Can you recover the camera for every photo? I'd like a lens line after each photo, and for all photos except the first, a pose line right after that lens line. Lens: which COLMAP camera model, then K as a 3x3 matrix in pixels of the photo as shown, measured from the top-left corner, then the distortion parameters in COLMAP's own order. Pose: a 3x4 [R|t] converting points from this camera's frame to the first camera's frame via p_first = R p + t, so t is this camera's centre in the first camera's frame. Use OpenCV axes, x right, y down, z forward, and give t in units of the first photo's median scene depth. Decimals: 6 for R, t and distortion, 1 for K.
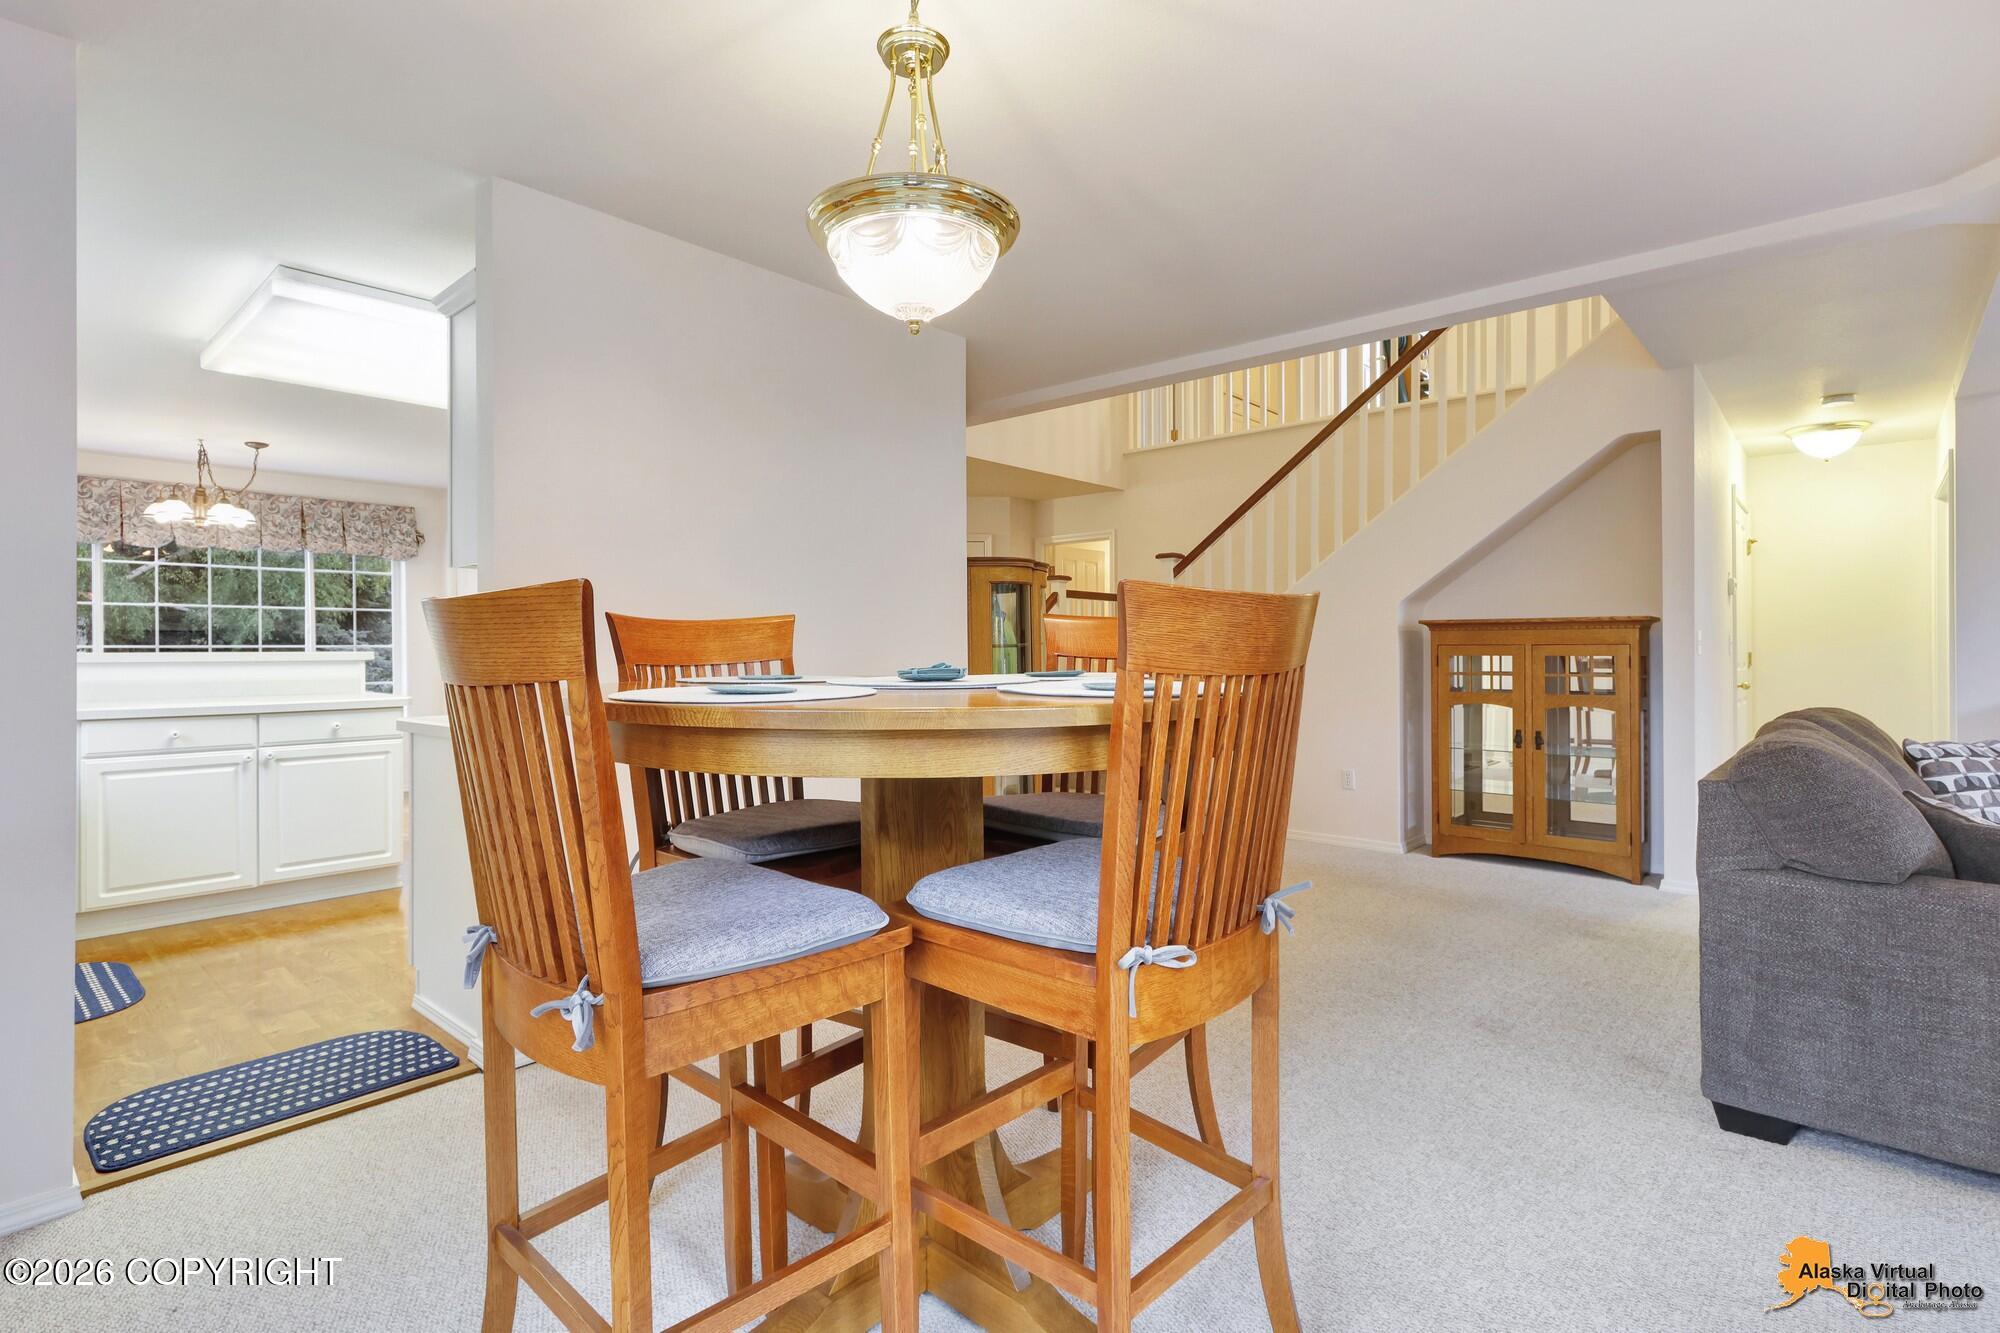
lens RADIAL K [[940.8, 0, 974.8], [0, 940.8, 639.3], [0, 0, 1]] dist [0.000262, -0.005473]
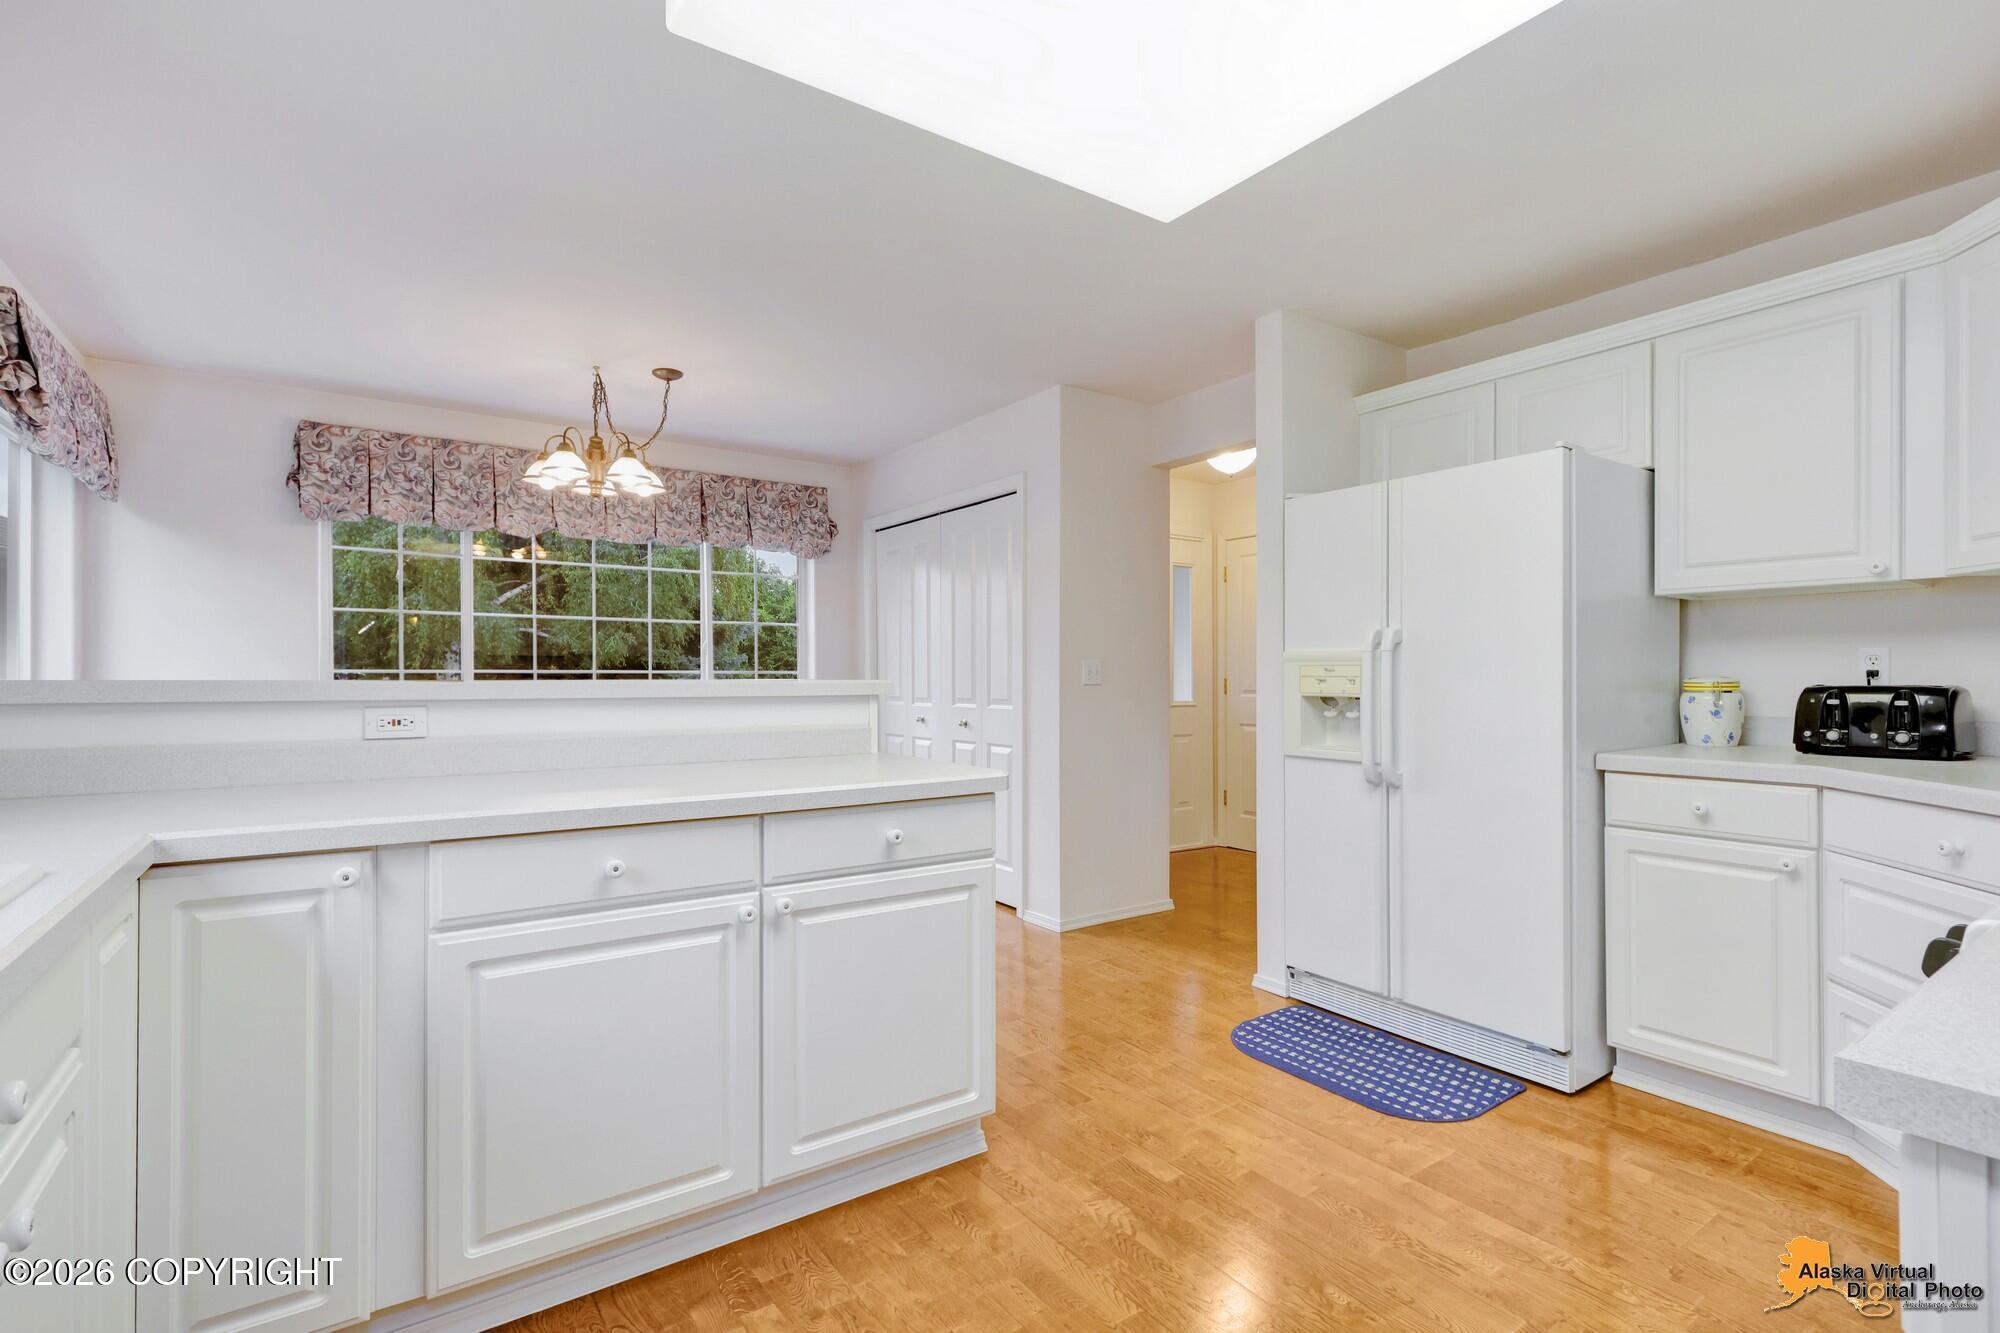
lens RADIAL K [[940.8, 0, 1005.2], [0, 940.8, 664.2], [0, 0, 1]] dist [0.000262, -0.005473]
pose [[0.973019, -0.000591, -0.230725, -0.351118], [-0.000938, 0.999978, -0.006518, 0.006014], [0.230724, 0.006558, 0.972997, 0.376036]]
